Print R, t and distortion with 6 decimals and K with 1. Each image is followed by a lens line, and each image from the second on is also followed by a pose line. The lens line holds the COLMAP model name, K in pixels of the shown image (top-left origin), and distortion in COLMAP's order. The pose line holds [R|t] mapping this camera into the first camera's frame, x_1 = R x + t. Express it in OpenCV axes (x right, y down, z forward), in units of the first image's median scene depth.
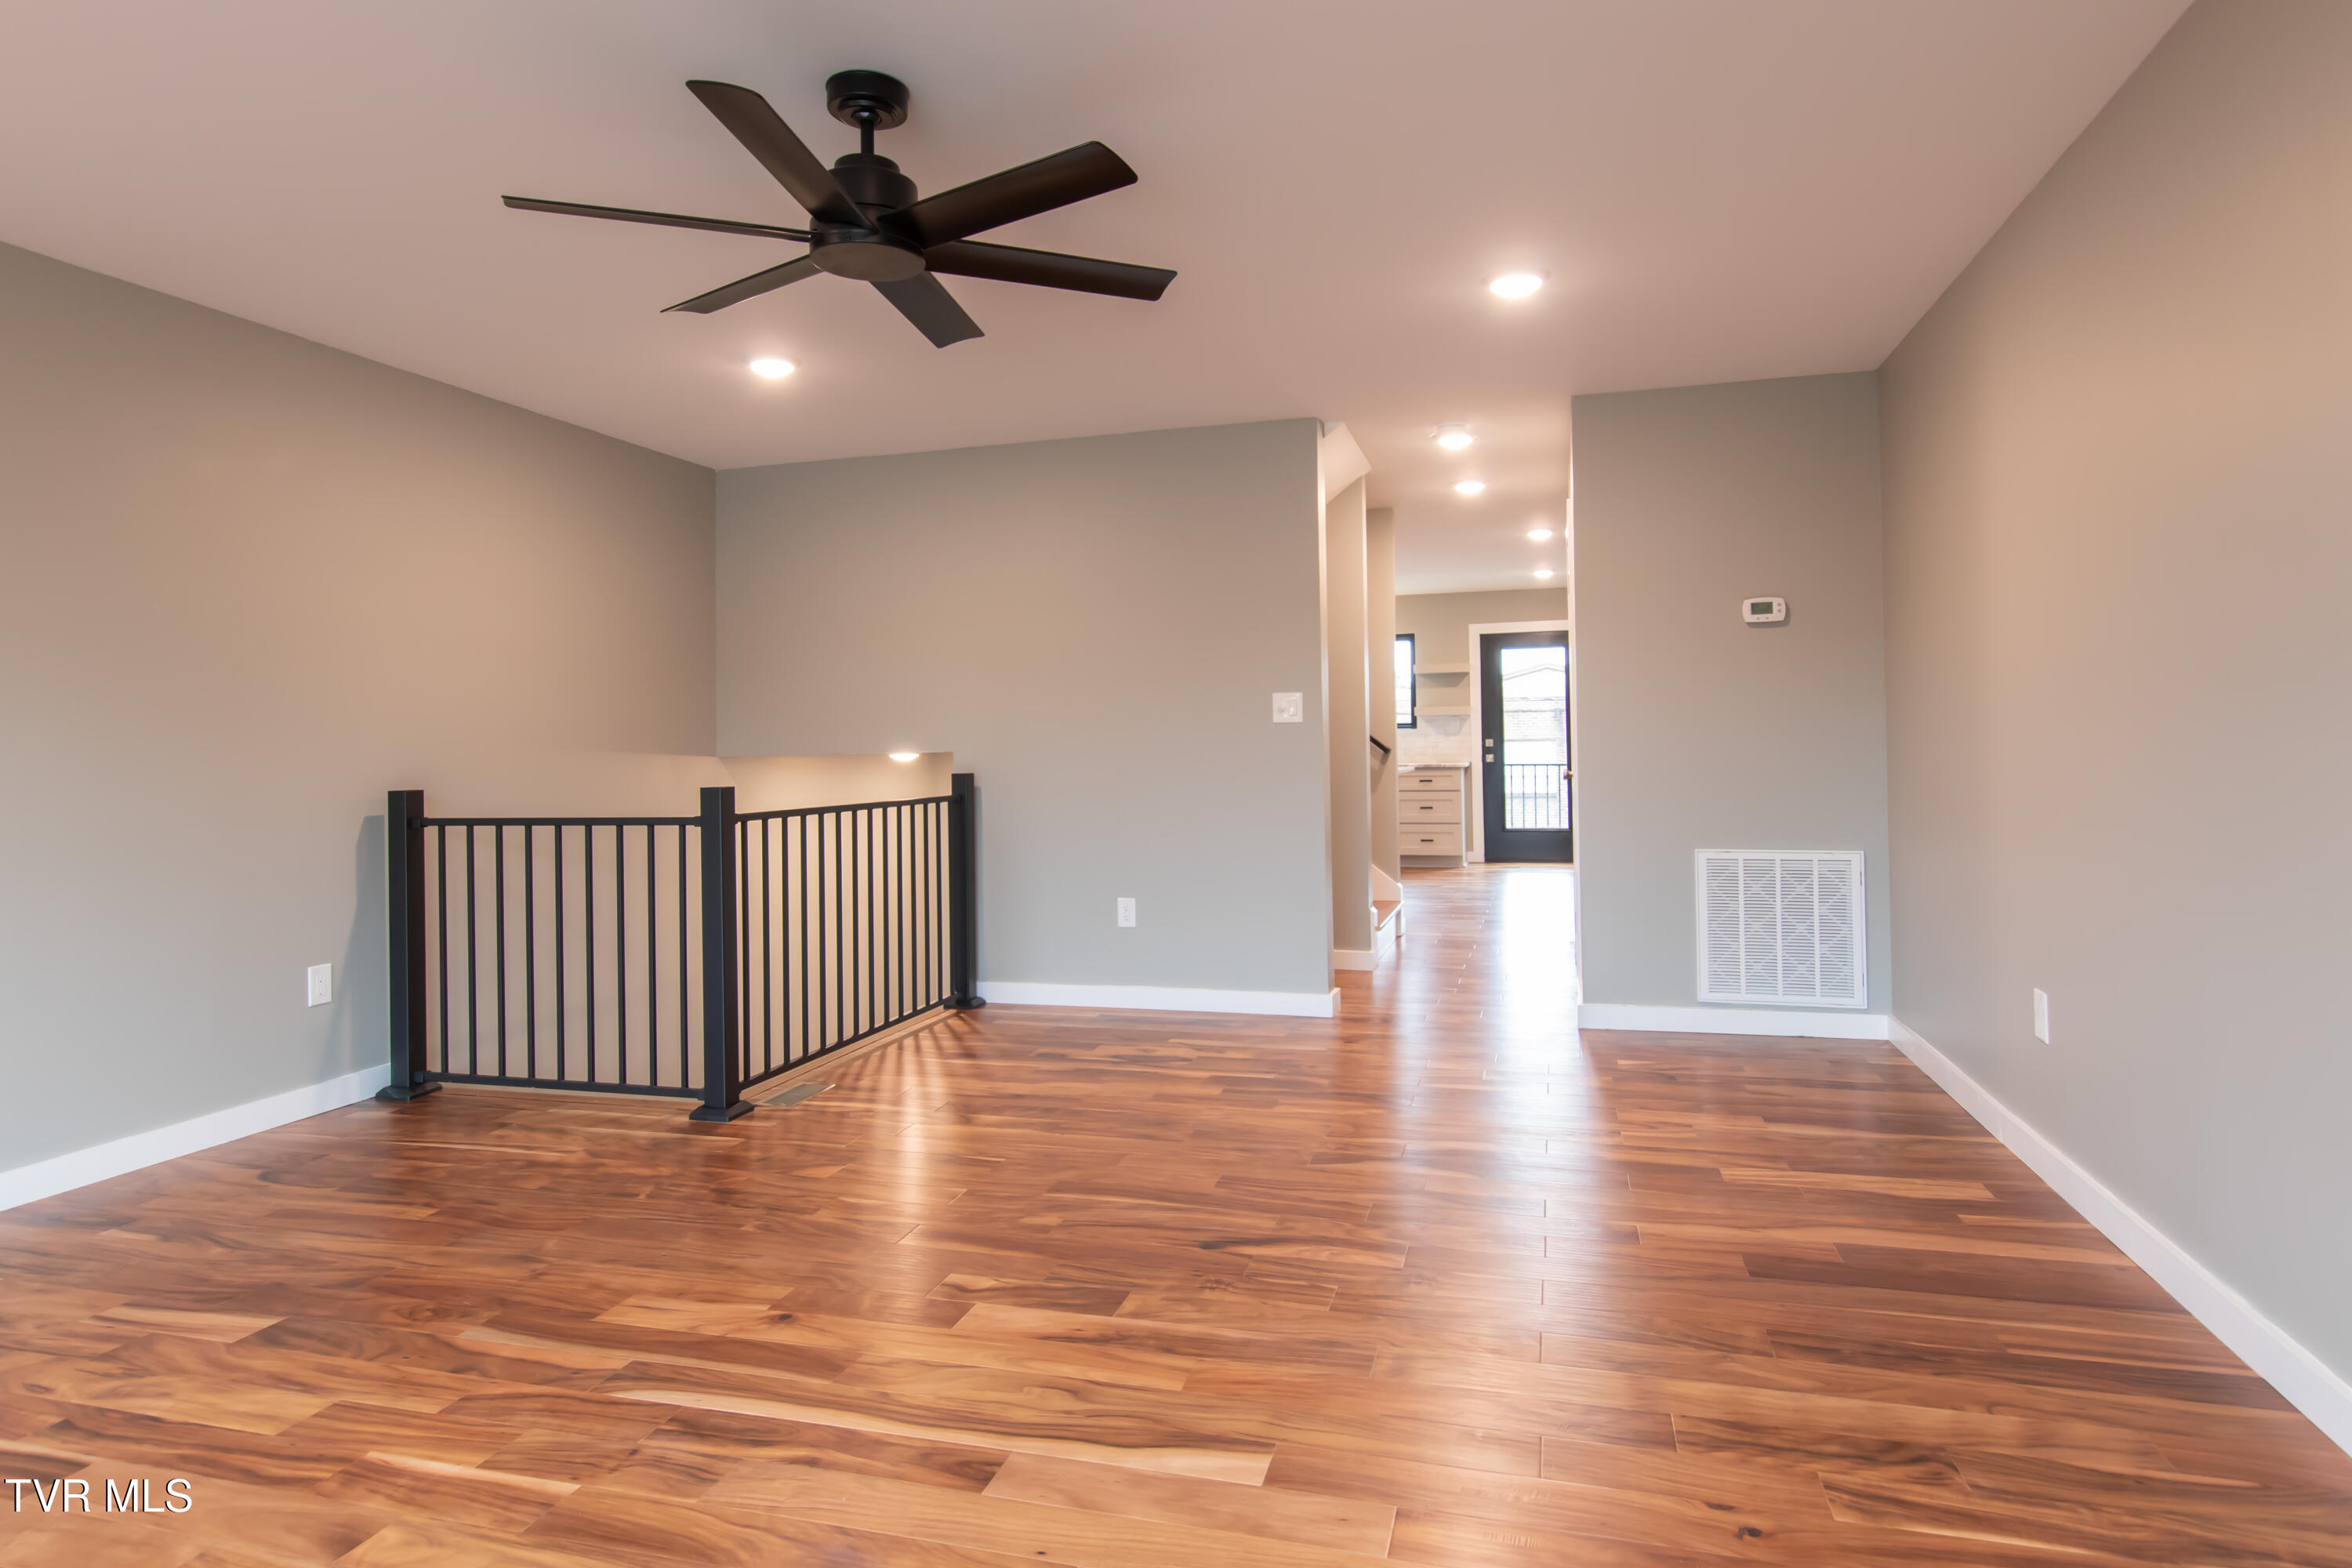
lens RADIAL K [[1306.5, 0, 1196.2], [0, 1306.5, 735.1], [0, 0, 1]] dist [0.007389, -0.001199]
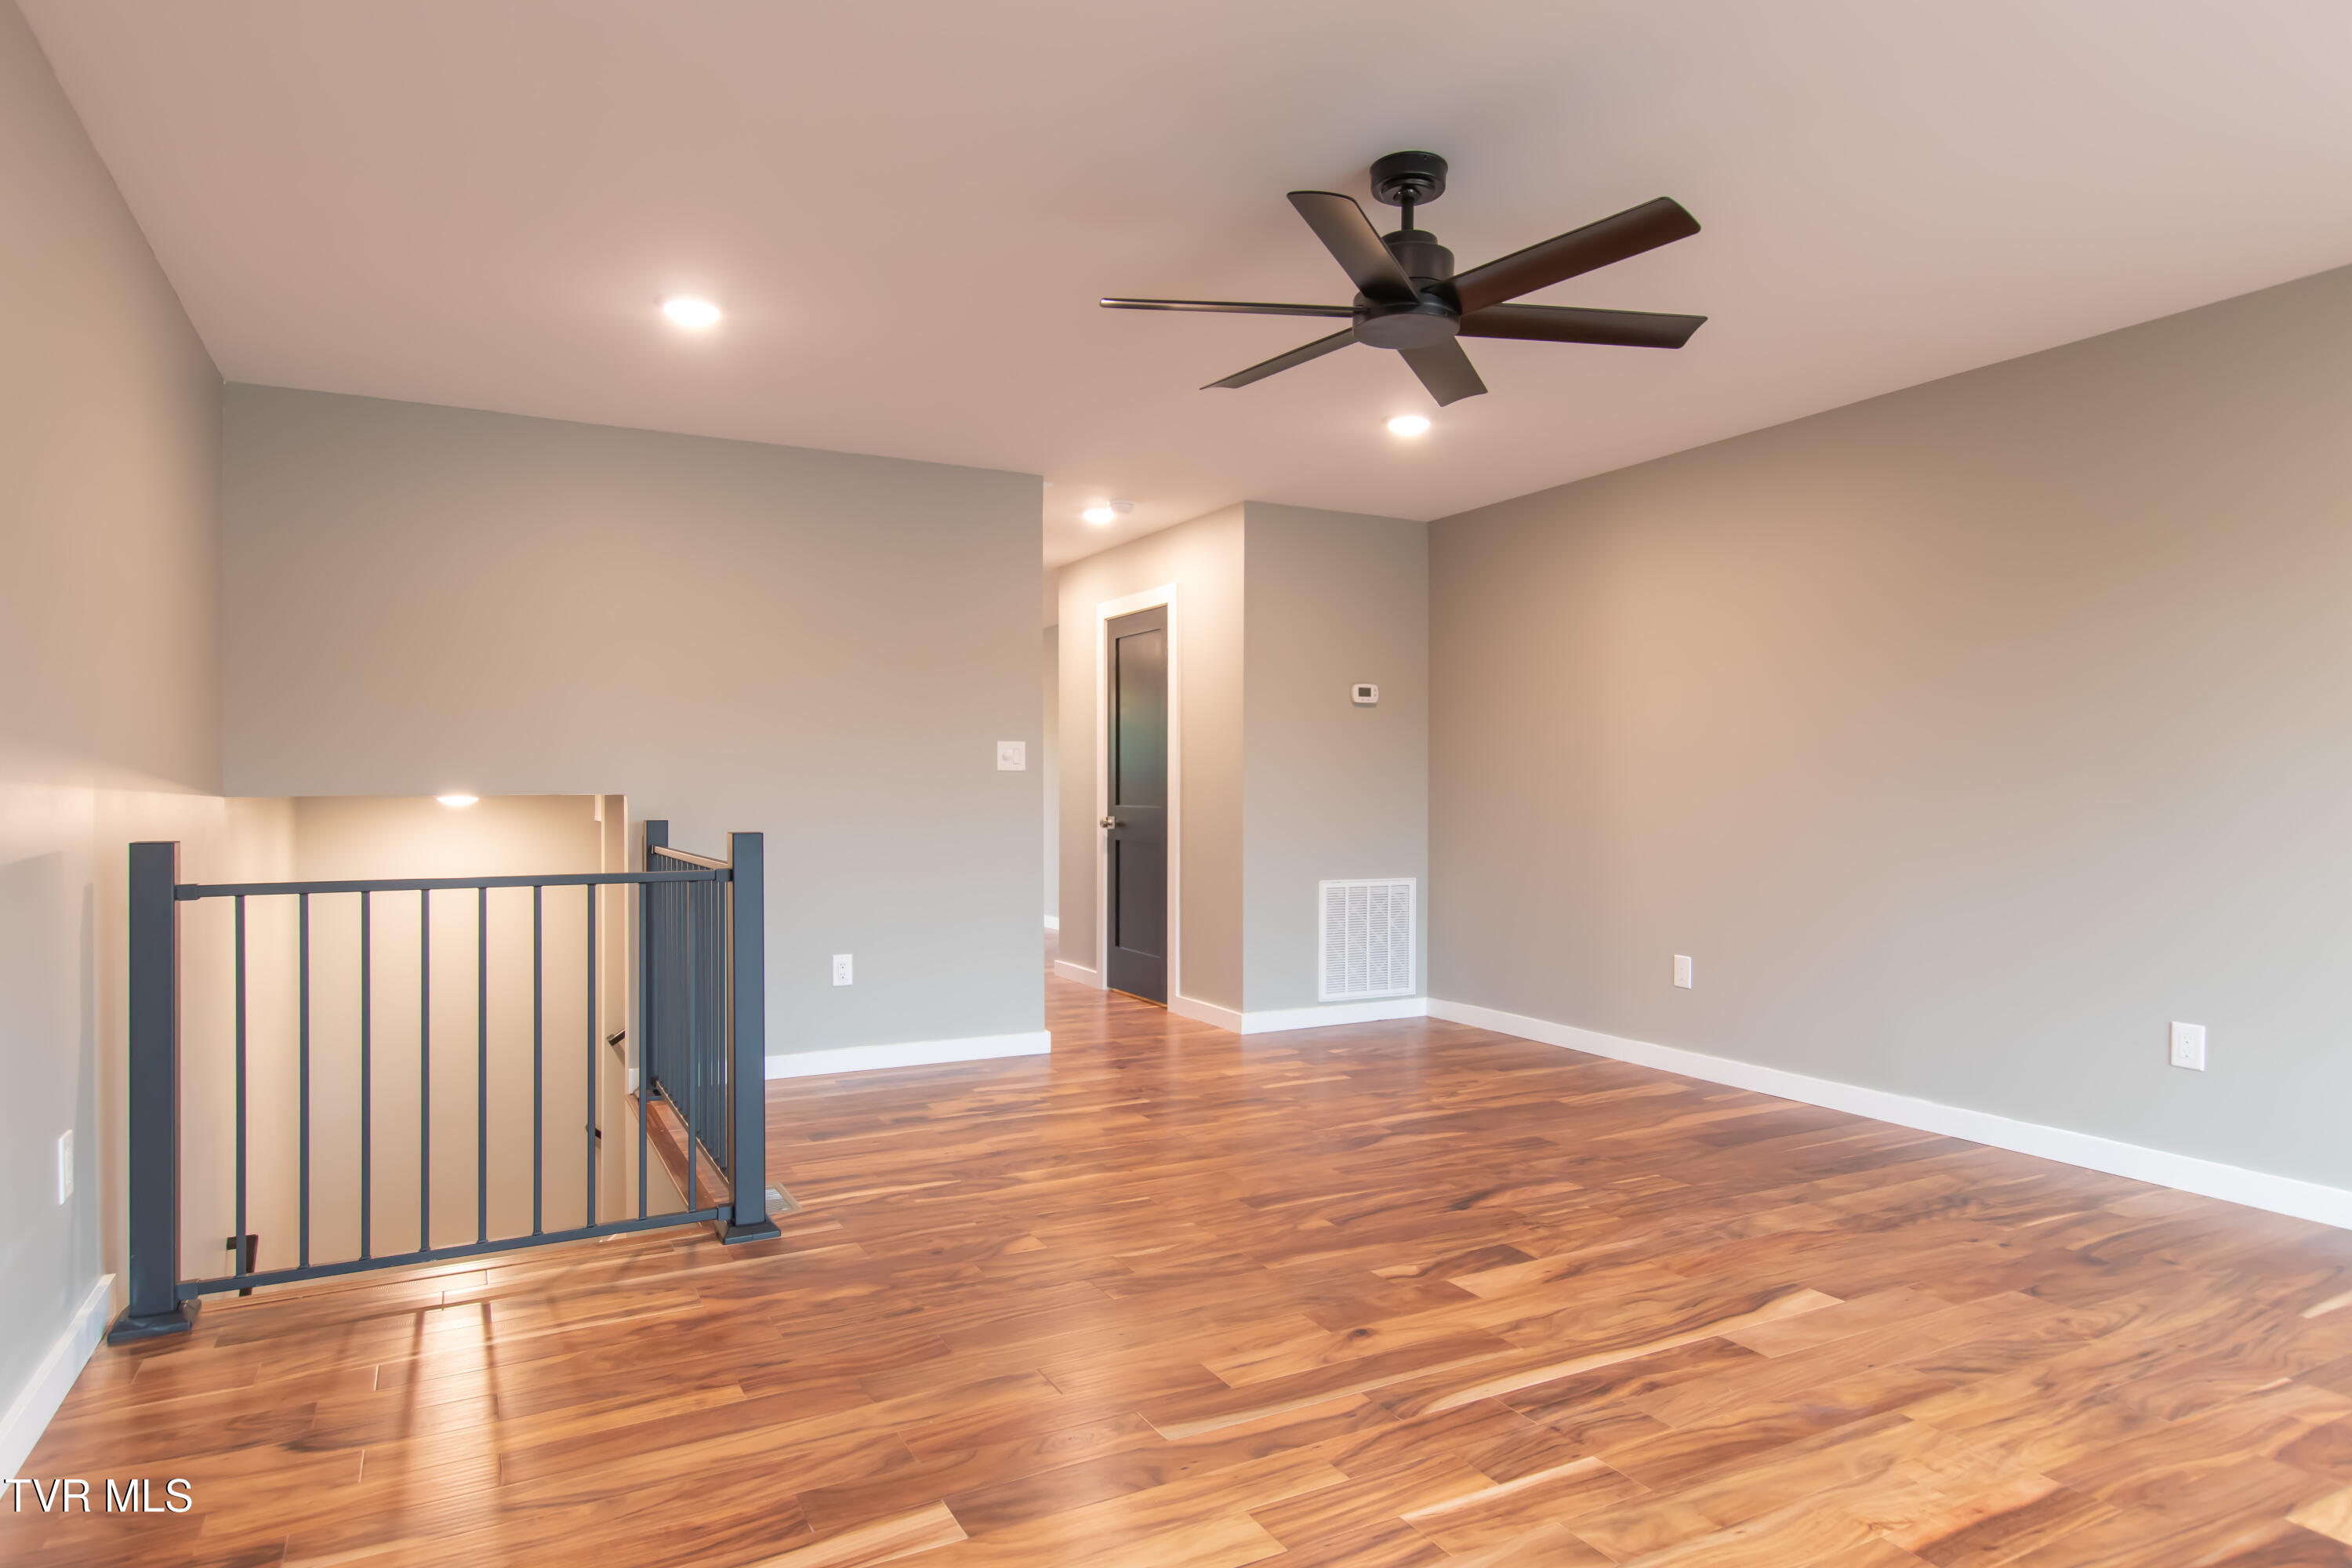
lens RADIAL K [[1306.5, 0, 1196.6], [0, 1306.5, 799.7], [0, 0, 1]] dist [0.007389, -0.001199]
pose [[0.732005, 0.011749, 0.681198, -0.850943], [-0.016086, 0.999871, 0.000042, 0.017646], [-0.681109, -0.010988, 0.732099, 0.251477]]
